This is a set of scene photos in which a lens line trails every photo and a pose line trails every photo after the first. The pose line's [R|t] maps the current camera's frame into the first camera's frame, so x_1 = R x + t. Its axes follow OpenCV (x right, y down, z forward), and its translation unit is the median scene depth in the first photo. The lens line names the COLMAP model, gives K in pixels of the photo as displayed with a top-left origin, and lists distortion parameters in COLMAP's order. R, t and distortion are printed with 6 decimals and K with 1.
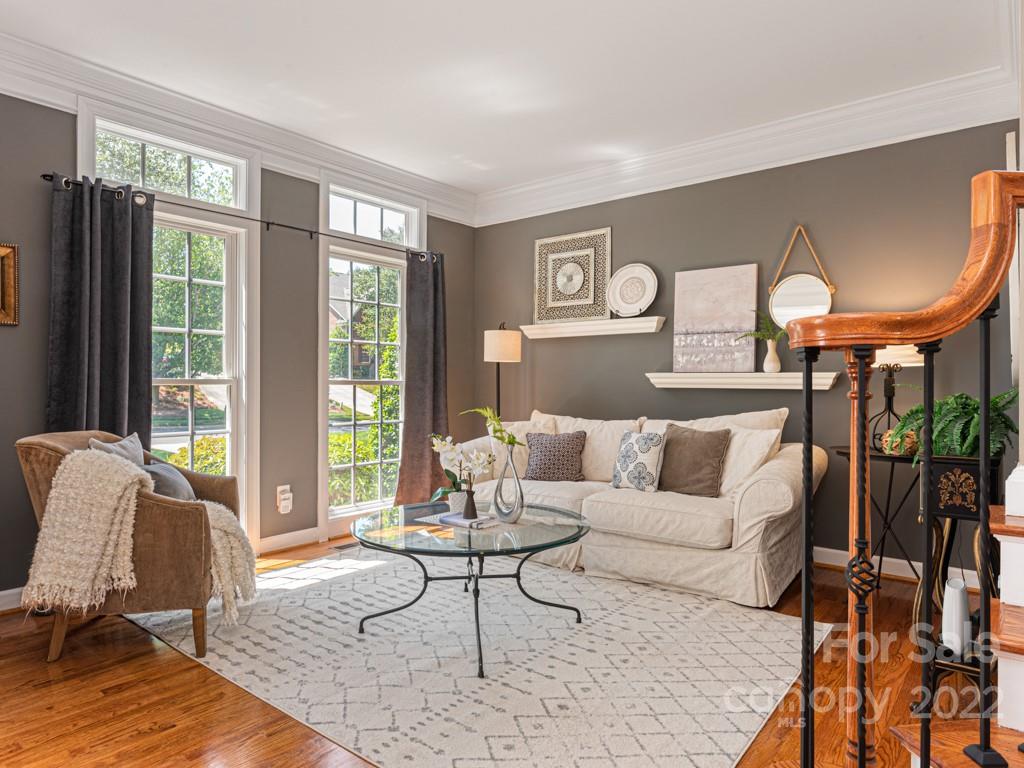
lens RADIAL K [[630.5, 0, 512.0], [0, 630.5, 384.0], [0, 0, 1]] dist [0.001772, -0.000397]
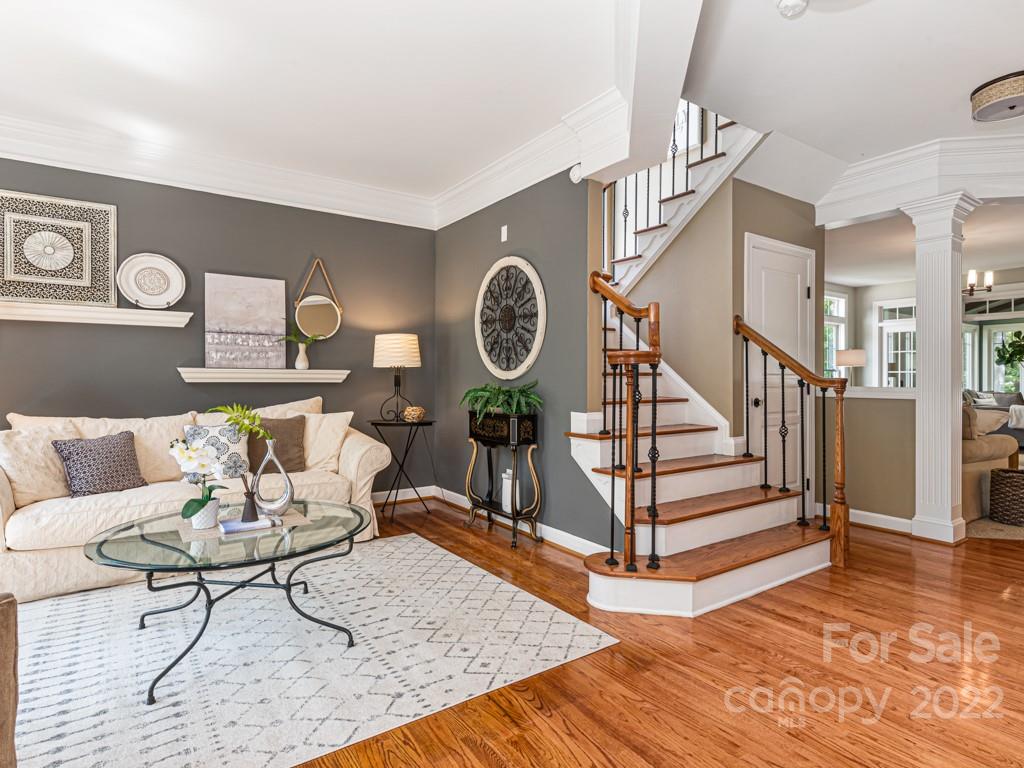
lens RADIAL K [[551.1, 0, 512.0], [0, 551.1, 384.0], [0, 0, 1]] dist [-0.003048, -0.001134]
pose [[0.294105, -0.012670, 0.955689, -0.492963], [0.001455, 0.999917, 0.012809, -0.002325], [-0.955772, -0.002377, 0.294099, 0.253381]]
